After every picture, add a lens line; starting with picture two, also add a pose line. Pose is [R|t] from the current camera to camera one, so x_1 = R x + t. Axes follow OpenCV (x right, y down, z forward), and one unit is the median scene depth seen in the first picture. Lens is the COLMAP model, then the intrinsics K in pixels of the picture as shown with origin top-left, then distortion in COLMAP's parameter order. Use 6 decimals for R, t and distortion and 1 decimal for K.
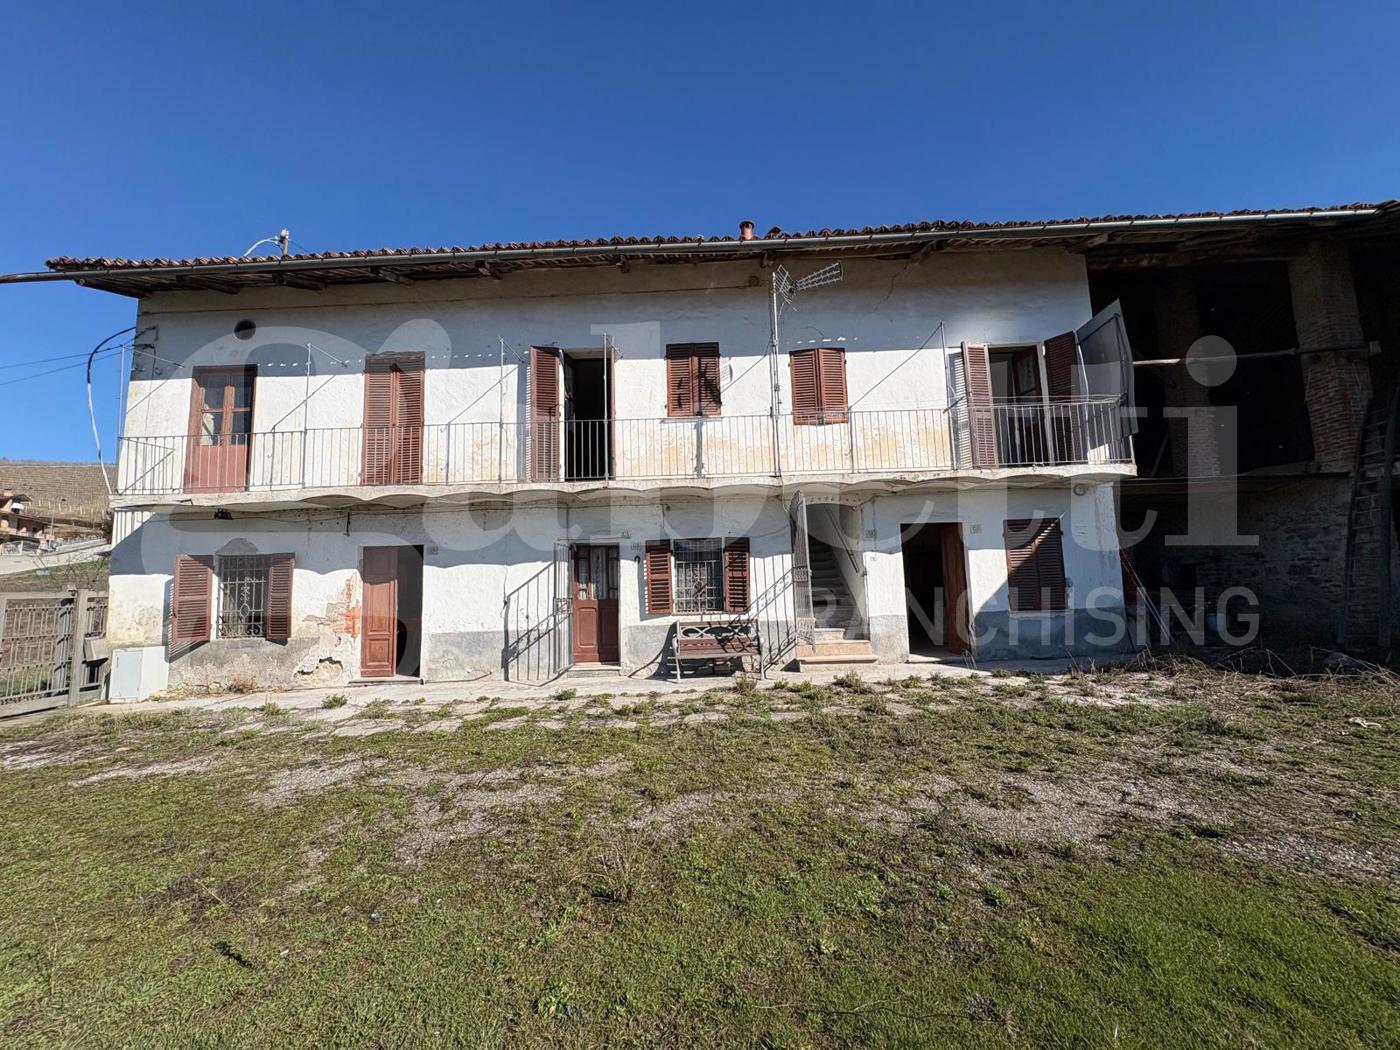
lens RADIAL K [[558.5, 0, 705.3], [0, 558.5, 526.2], [0, 0, 1]] dist [-0.000294, 0.000759]
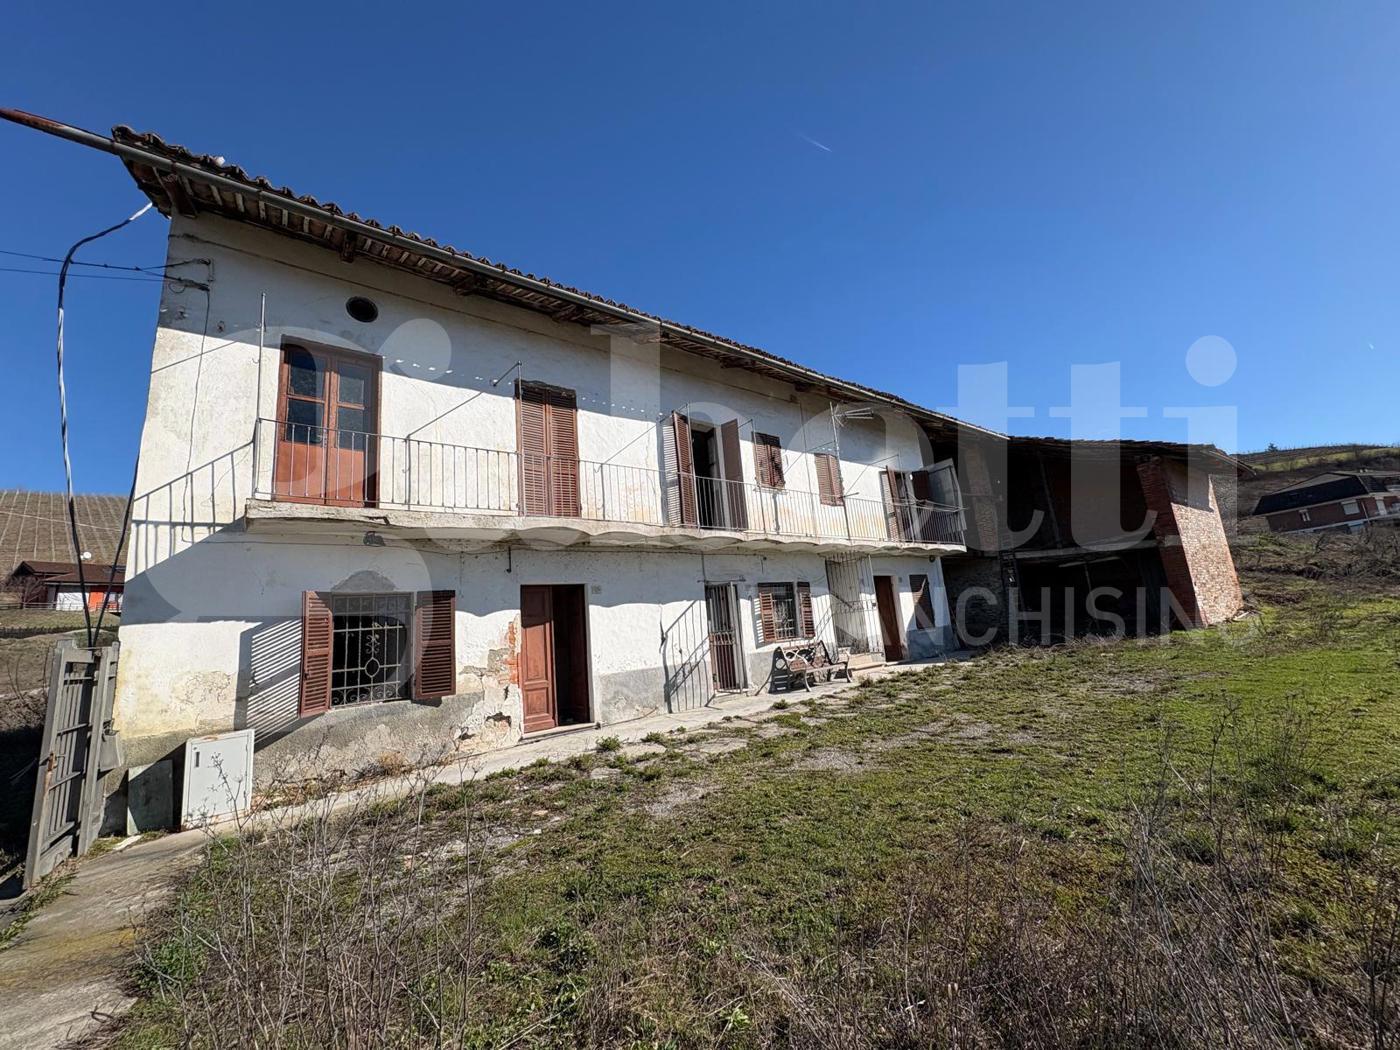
lens RADIAL K [[558.5, 0, 697.3], [0, 558.5, 523.4], [0, 0, 1]] dist [-0.000294, 0.000759]
pose [[0.767048, 0.087163, 0.635642, -0.997958], [-0.006785, 0.991775, -0.127811, 0.052696], [-0.641554, 0.093724, 0.761330, 0.124248]]
